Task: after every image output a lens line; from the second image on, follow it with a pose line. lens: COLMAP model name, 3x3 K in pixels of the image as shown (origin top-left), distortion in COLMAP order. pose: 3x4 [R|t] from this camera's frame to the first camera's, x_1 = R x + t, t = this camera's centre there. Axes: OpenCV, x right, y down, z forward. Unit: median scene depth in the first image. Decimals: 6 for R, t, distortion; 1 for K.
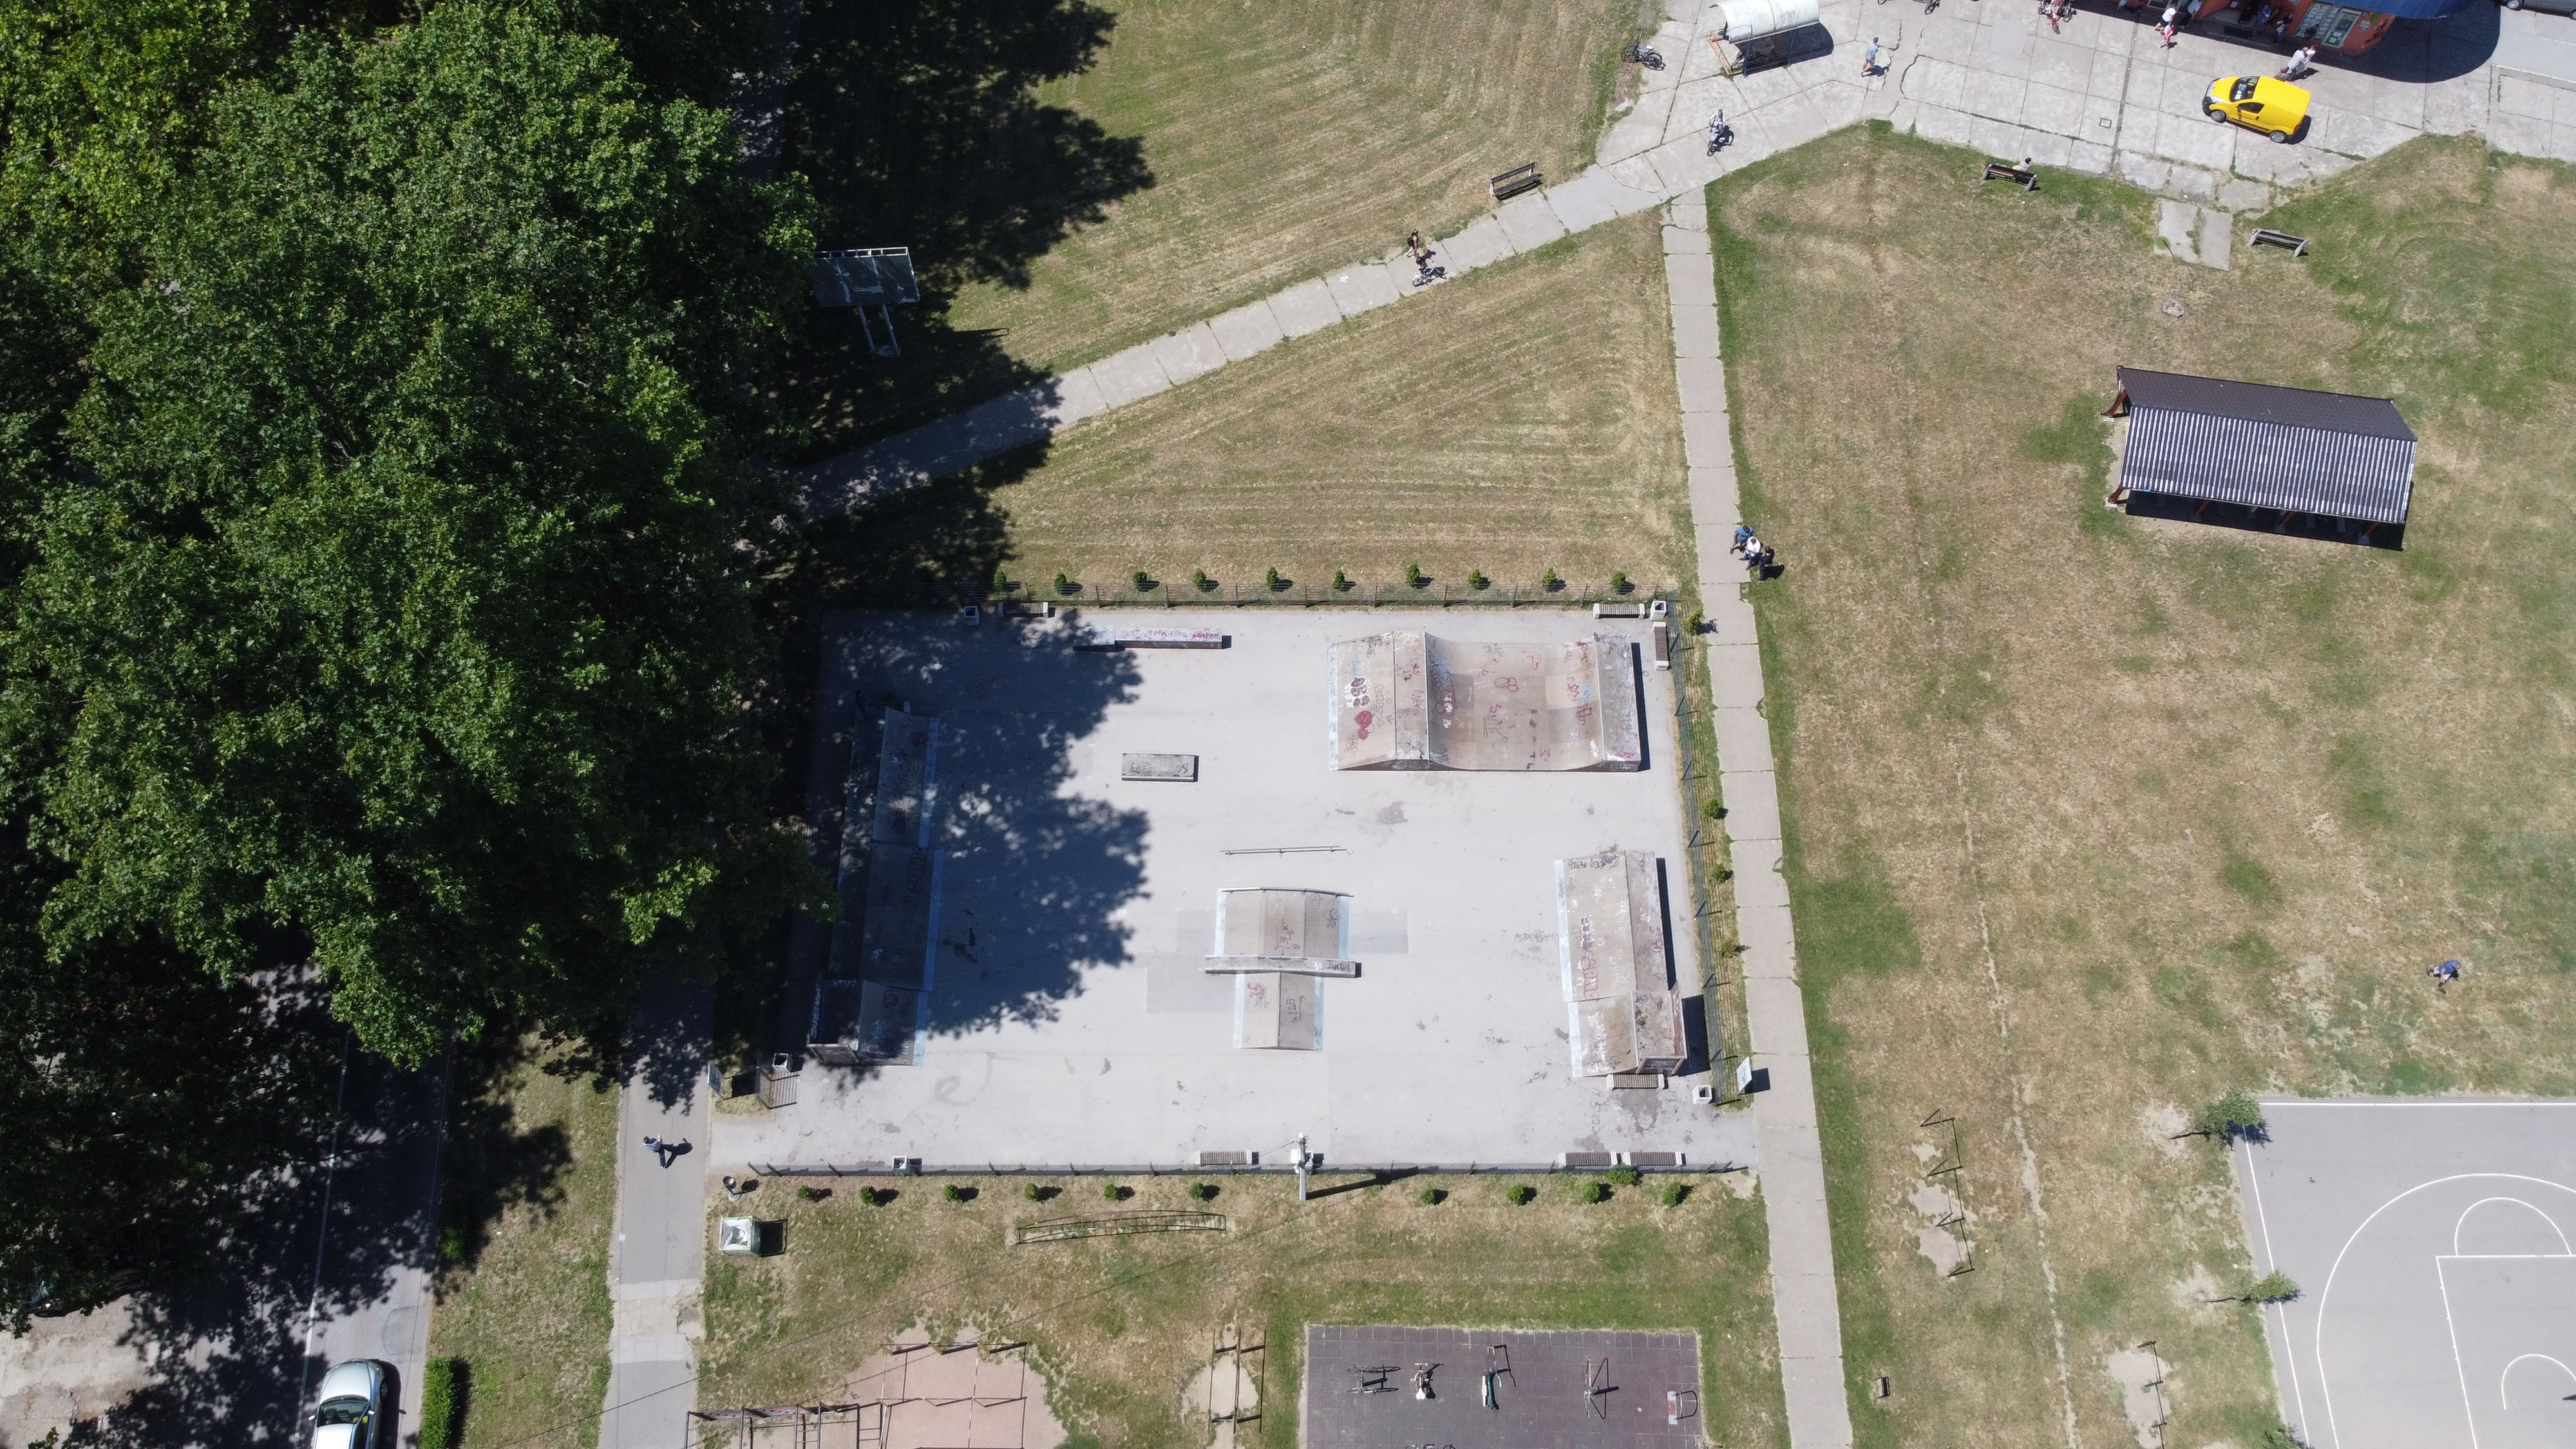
lens RADIAL K [[1962.2, 0, 1282.9], [0, 1962.2, 706.6], [0, 0, 1]] dist [-0.007794, 0.005129]
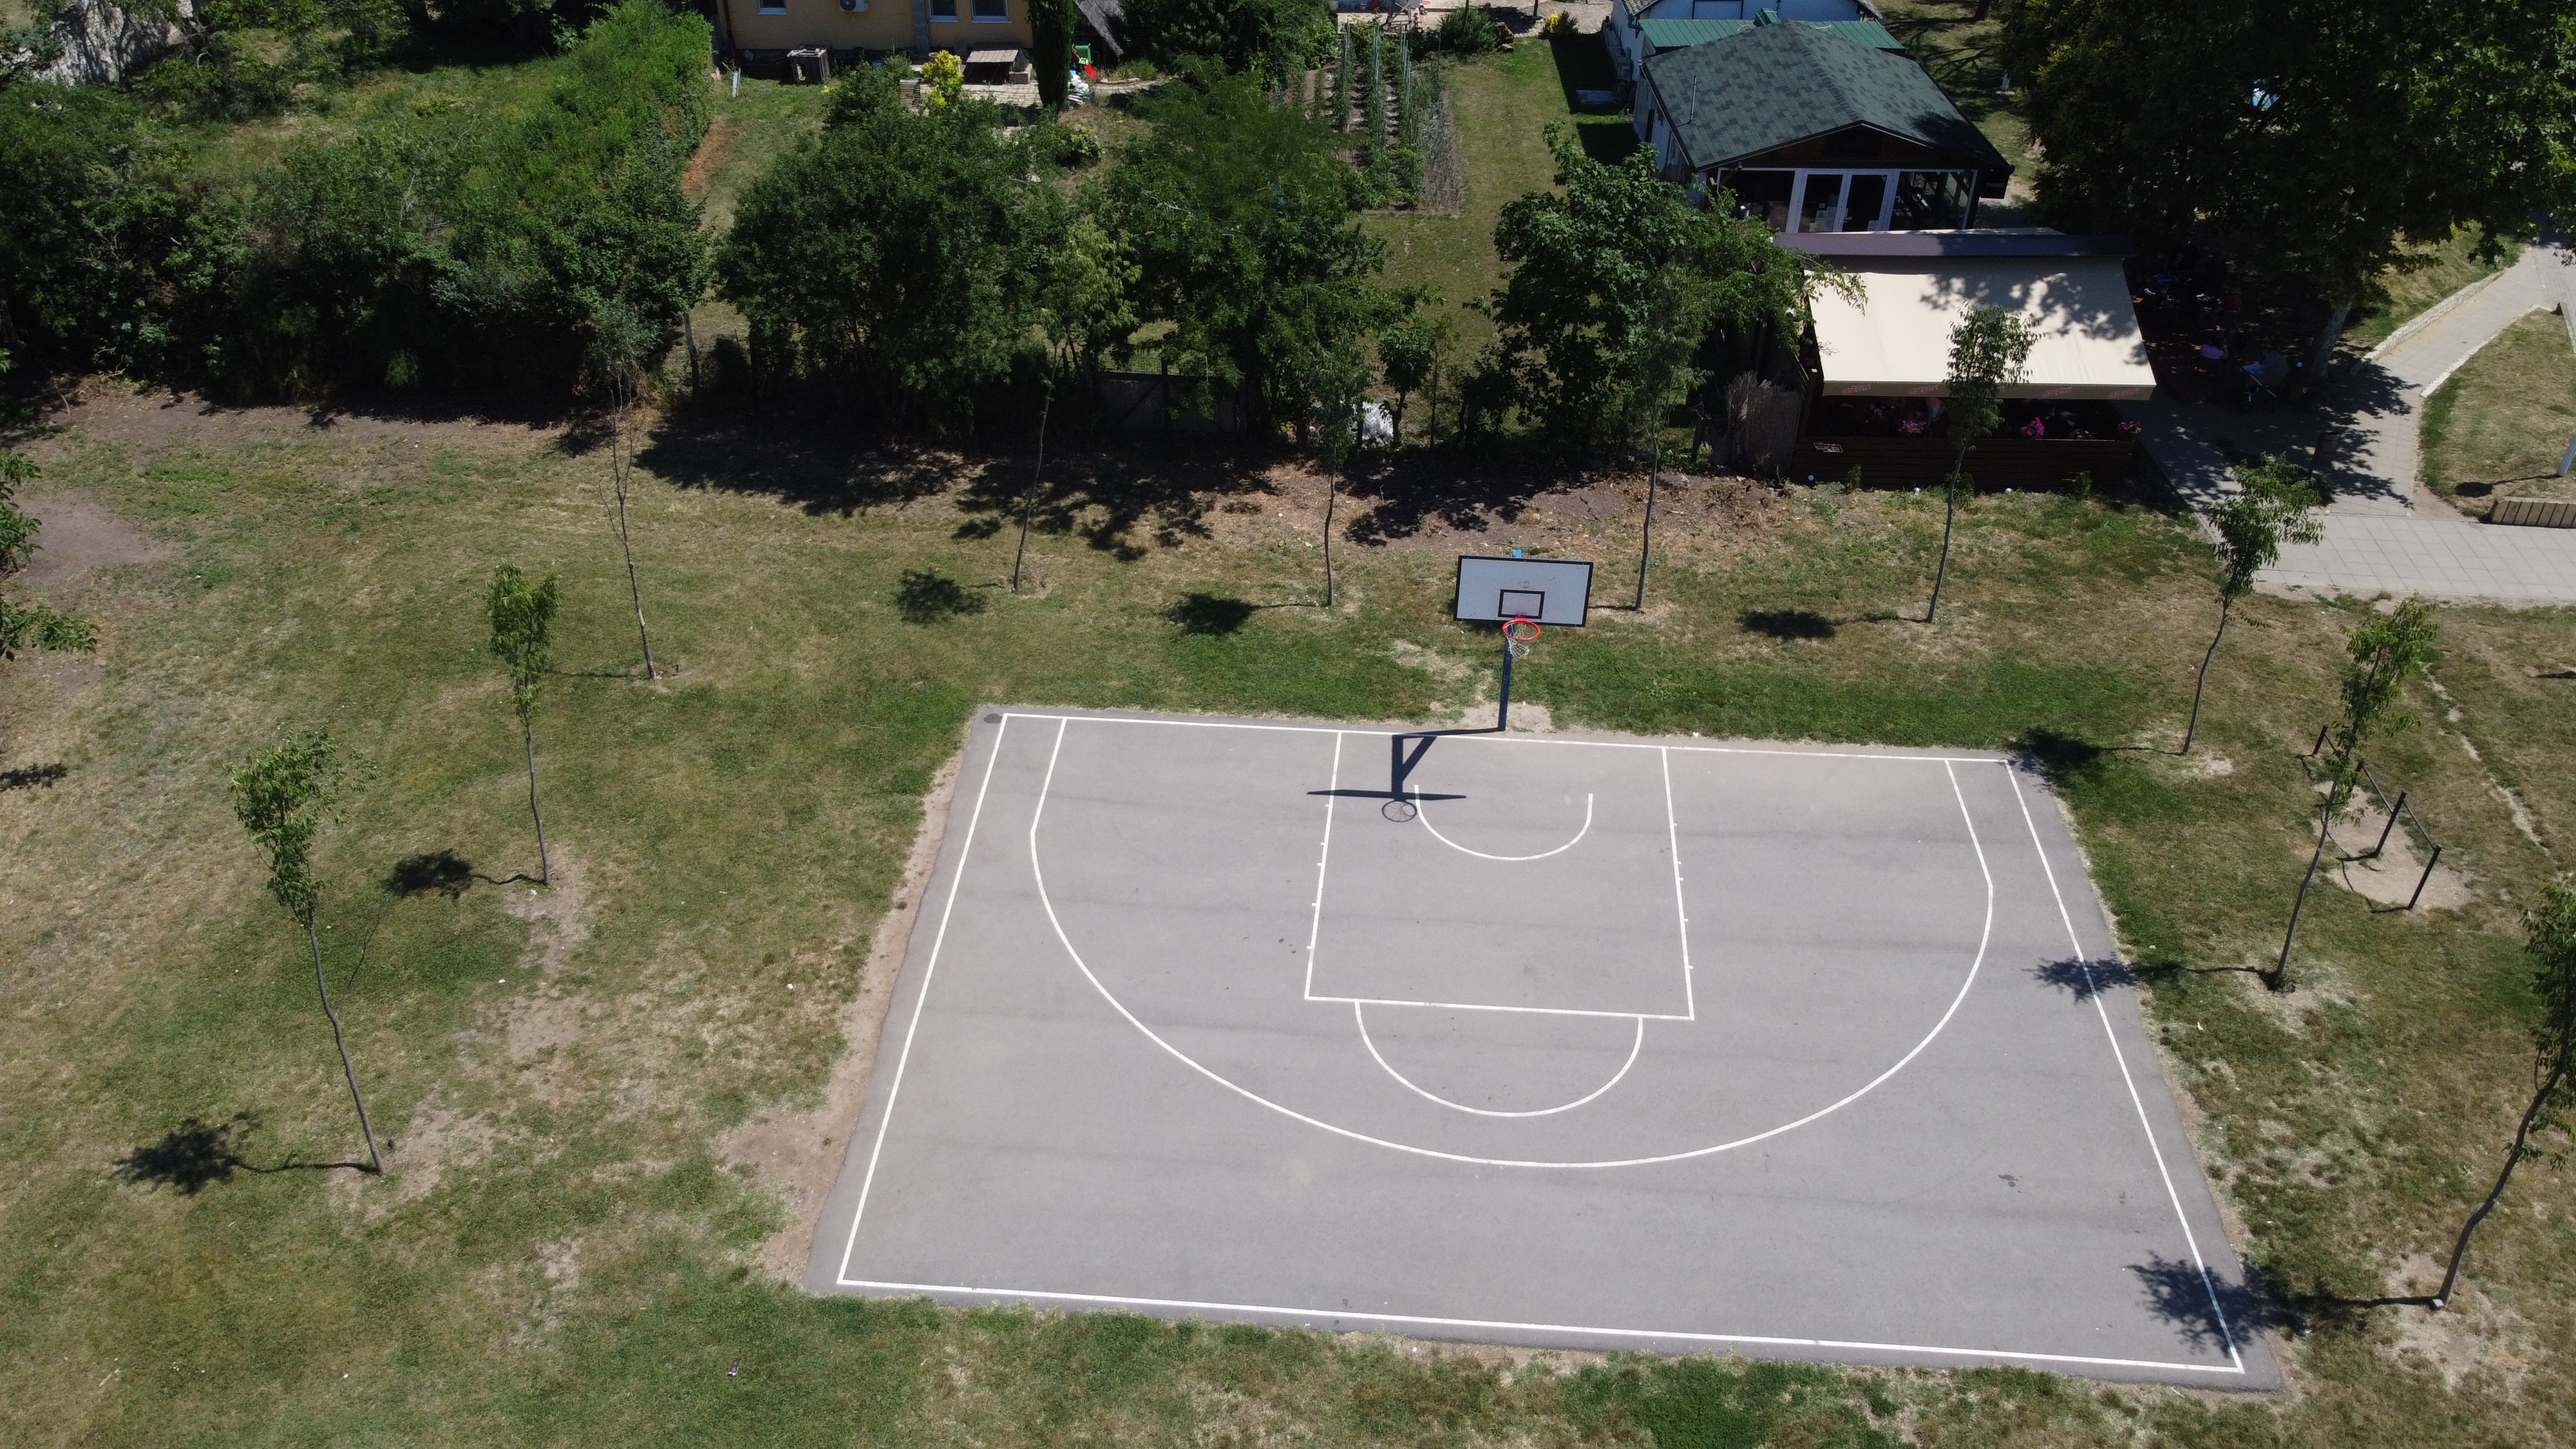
lens RADIAL K [[1962.2, 0, 1282.9], [0, 1962.2, 706.6], [0, 0, 1]] dist [-0.007794, 0.005129]
pose [[-0.997964, -0.039771, 0.049864, 0.597189], [0.056047, -0.173662, 0.983209, -0.099720], [-0.030444, 0.984002, 0.175538, 0.790050]]
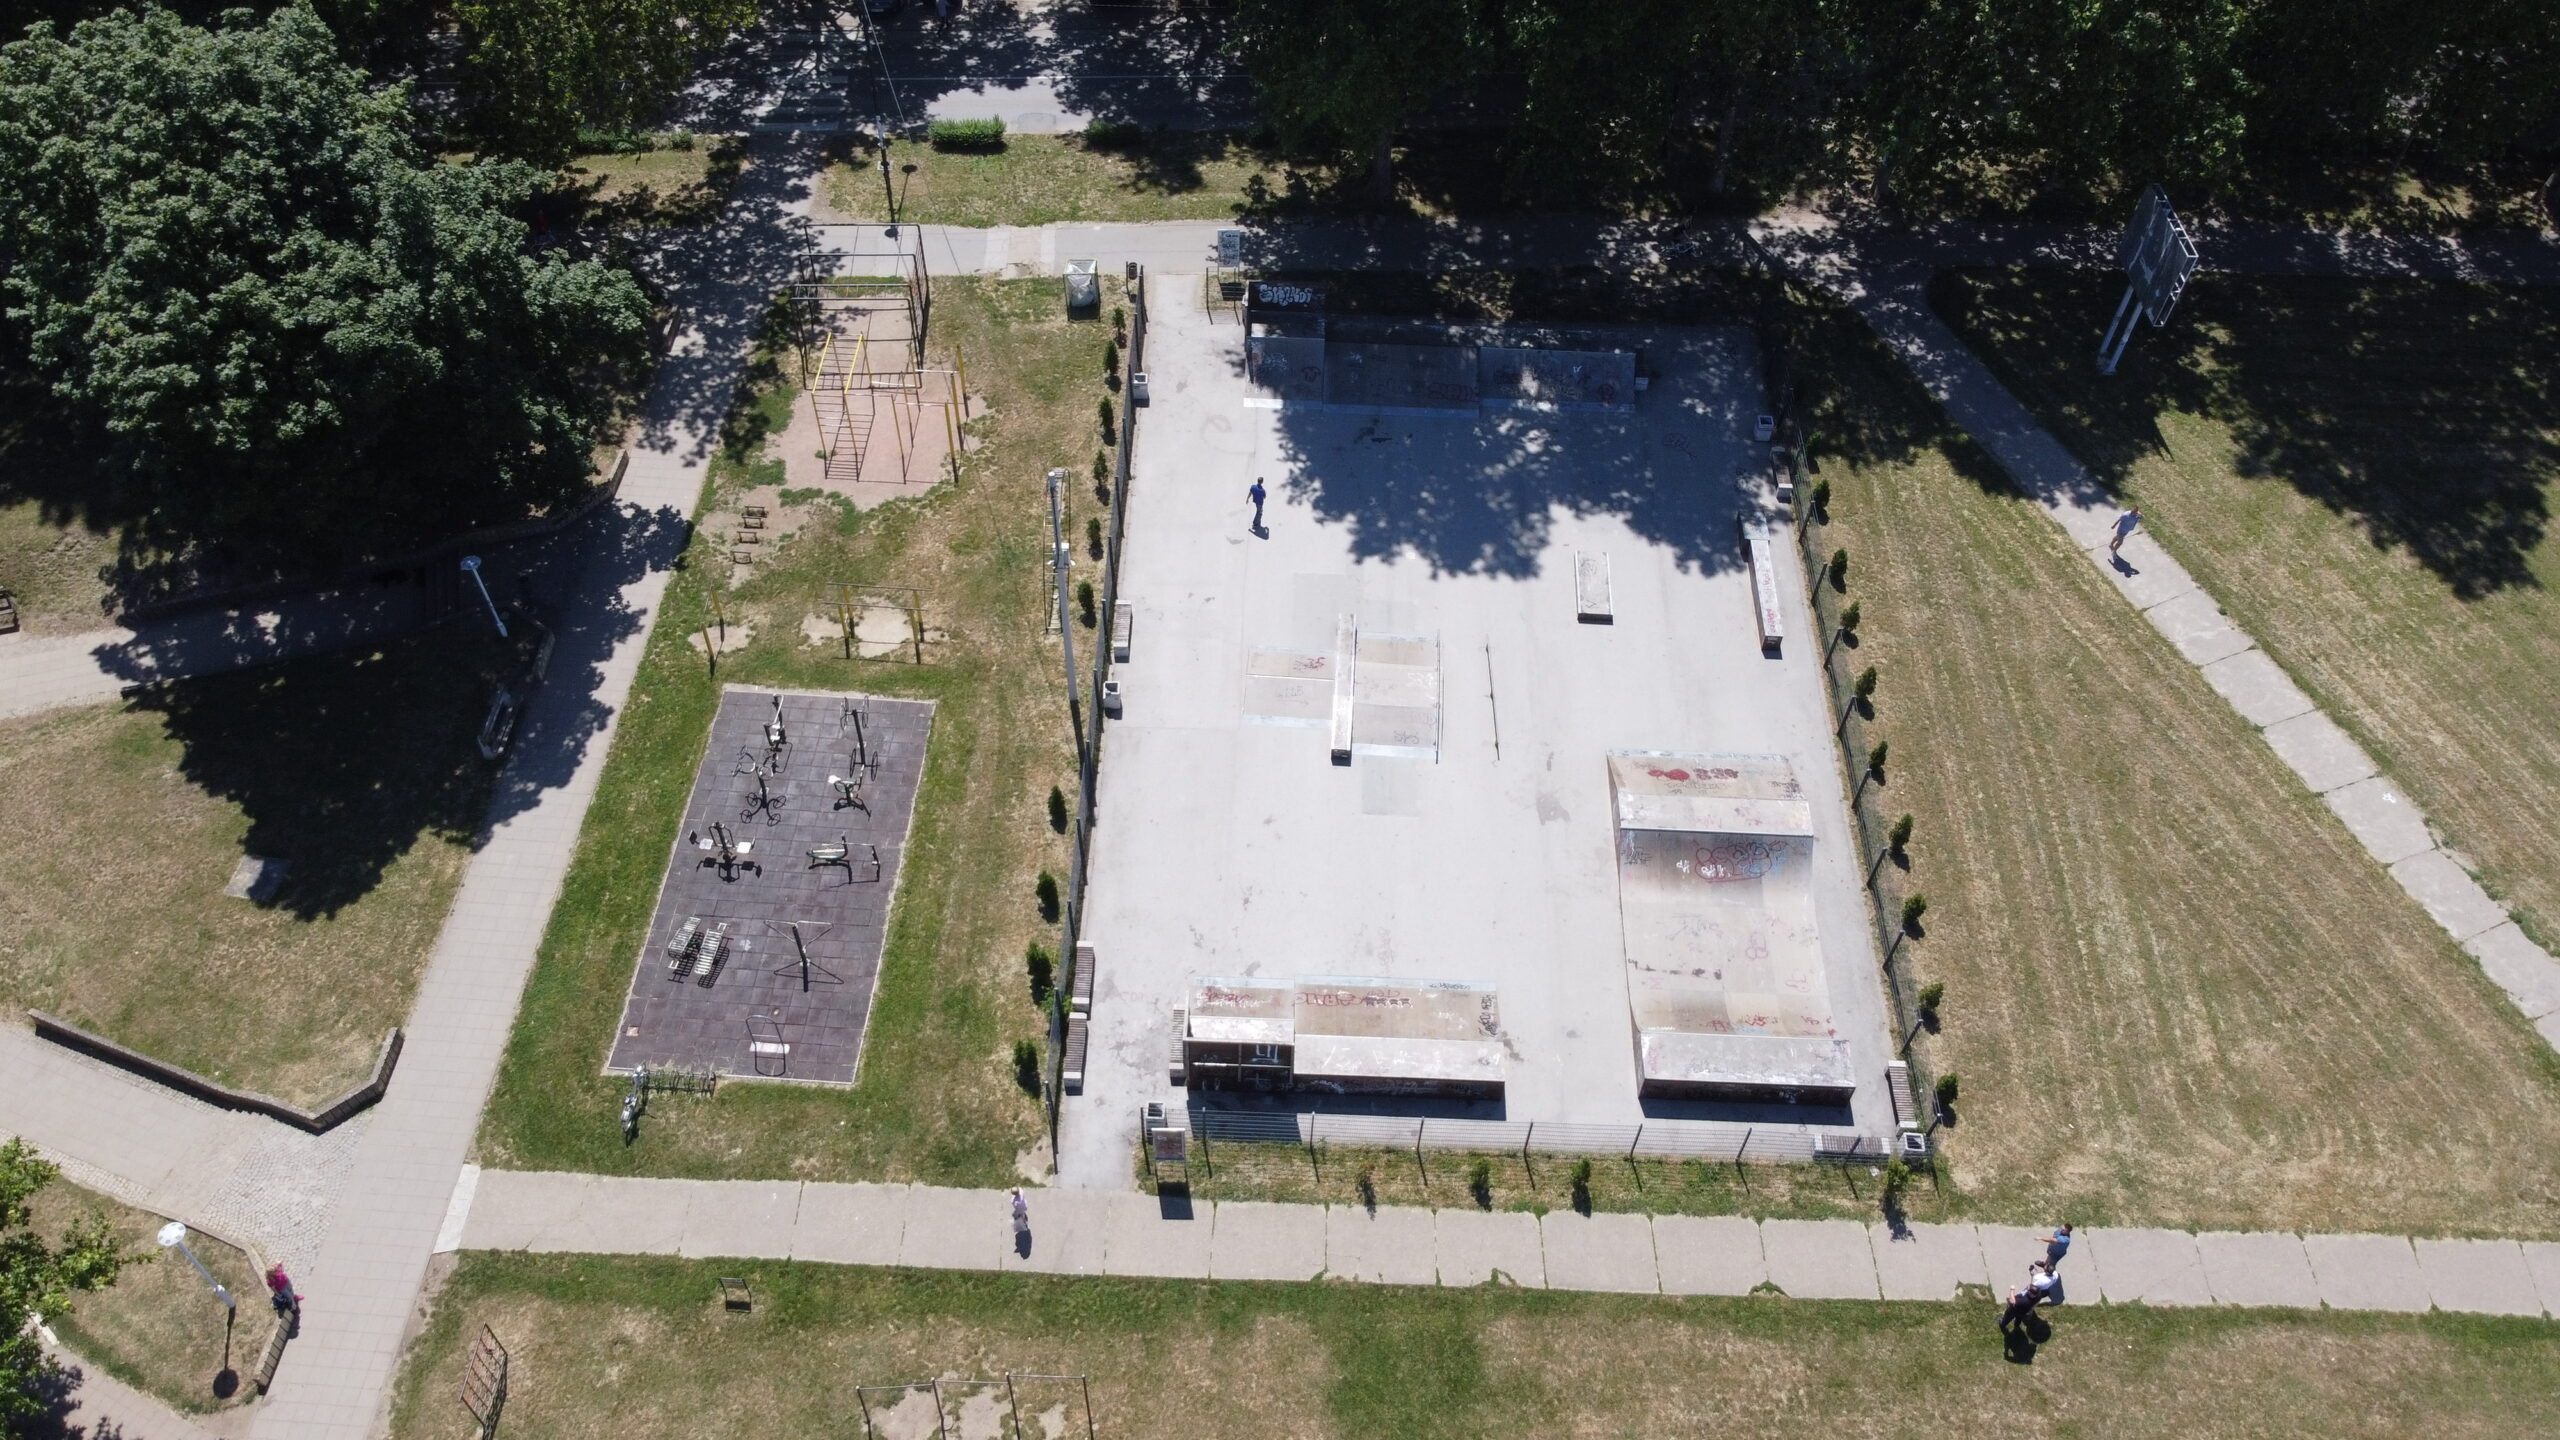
lens RADIAL K [[1950.1, 0, 1274.9], [0, 1950.1, 702.3], [0, 0, 1]] dist [-0.007794, 0.005129]
pose [[-0.030701, 0.771028, -0.636060, 0.520422], [-0.909521, 0.242361, 0.337689, -0.116980], [0.414524, 0.588877, 0.693825, 0.397573]]
